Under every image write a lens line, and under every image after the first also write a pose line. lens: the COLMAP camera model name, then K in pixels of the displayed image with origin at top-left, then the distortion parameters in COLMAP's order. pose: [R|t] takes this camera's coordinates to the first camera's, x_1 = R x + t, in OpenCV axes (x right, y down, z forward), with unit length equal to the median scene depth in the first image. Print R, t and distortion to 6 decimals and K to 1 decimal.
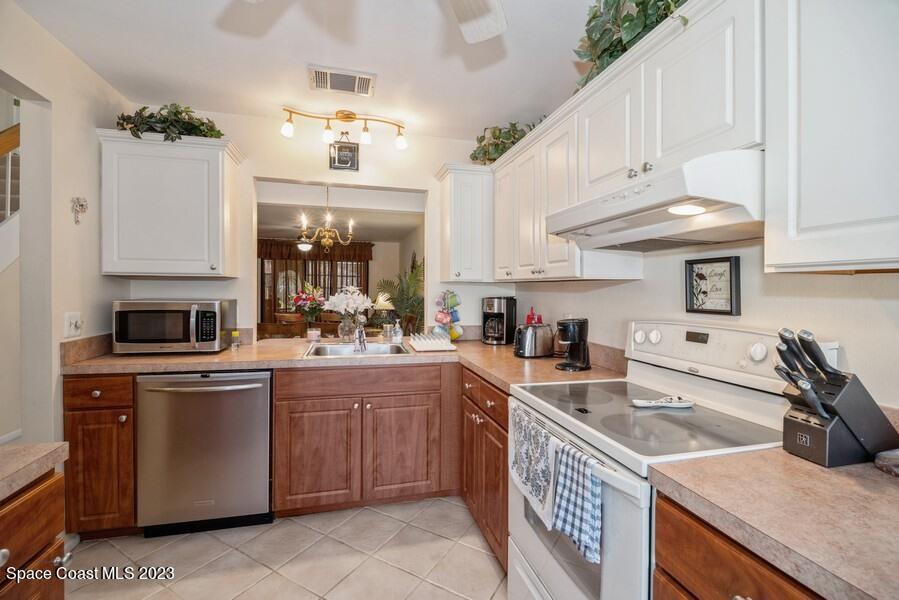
lens RADIAL K [[392.4, 0, 450.0], [0, 392.4, 293.8], [0, 0, 1]] dist [-0.009863, -0.000403]
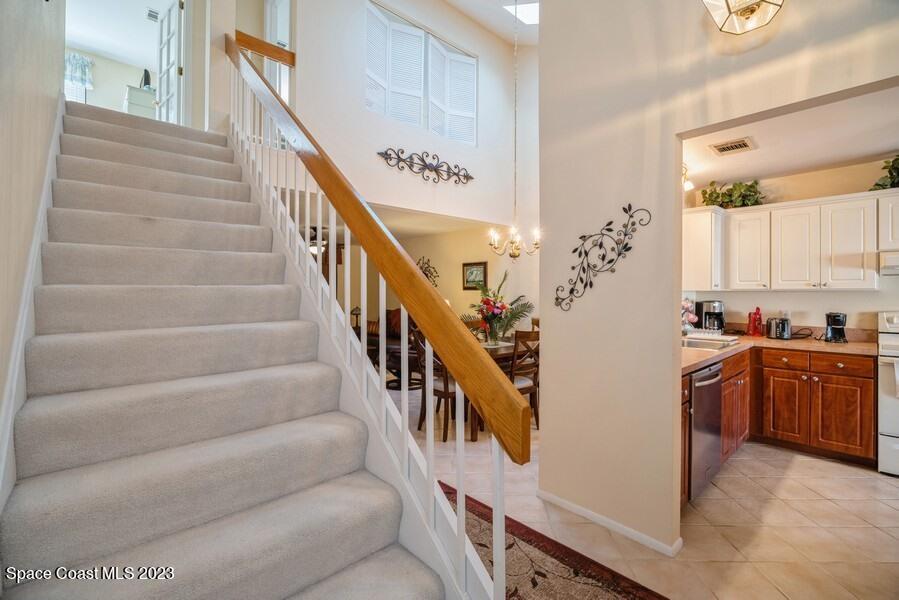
lens RADIAL K [[396.7, 0, 453.1], [0, 396.7, 292.0], [0, 0, 1]] dist [-0.011460, 0.000166]
pose [[0.886050, -0.012360, 0.463424, -1.822984], [0.017950, 0.999810, -0.007653, -0.038954], [-0.463241, 0.015099, 0.886103, 0.238420]]
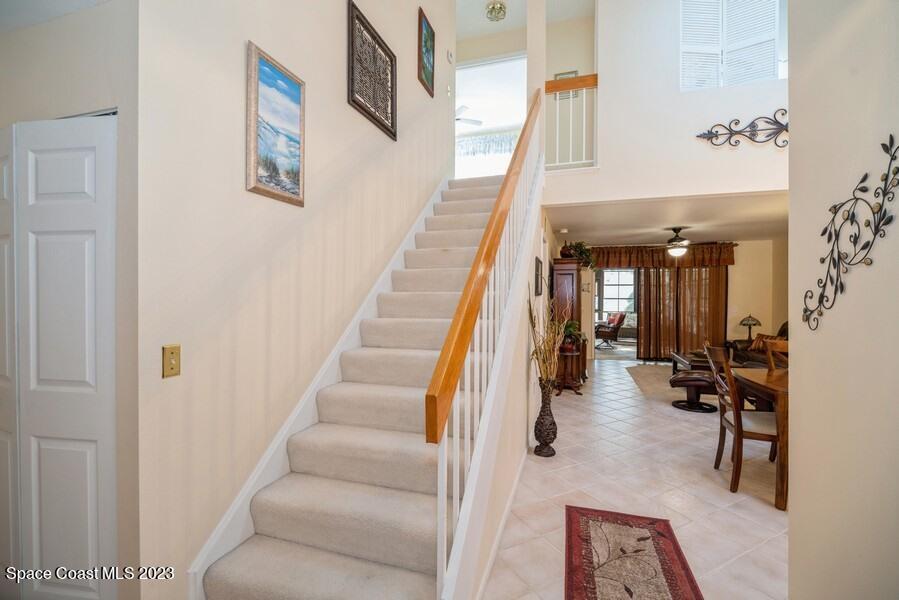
lens RADIAL K [[392.4, 0, 450.1], [0, 392.4, 299.7], [0, 0, 1]] dist [-0.009863, -0.000403]
pose [[0.843140, -0.001190, -0.537693, -1.033857], [-0.002875, 0.999973, -0.006720, -0.035027], [0.537686, 0.007212, 0.843114, 0.147905]]
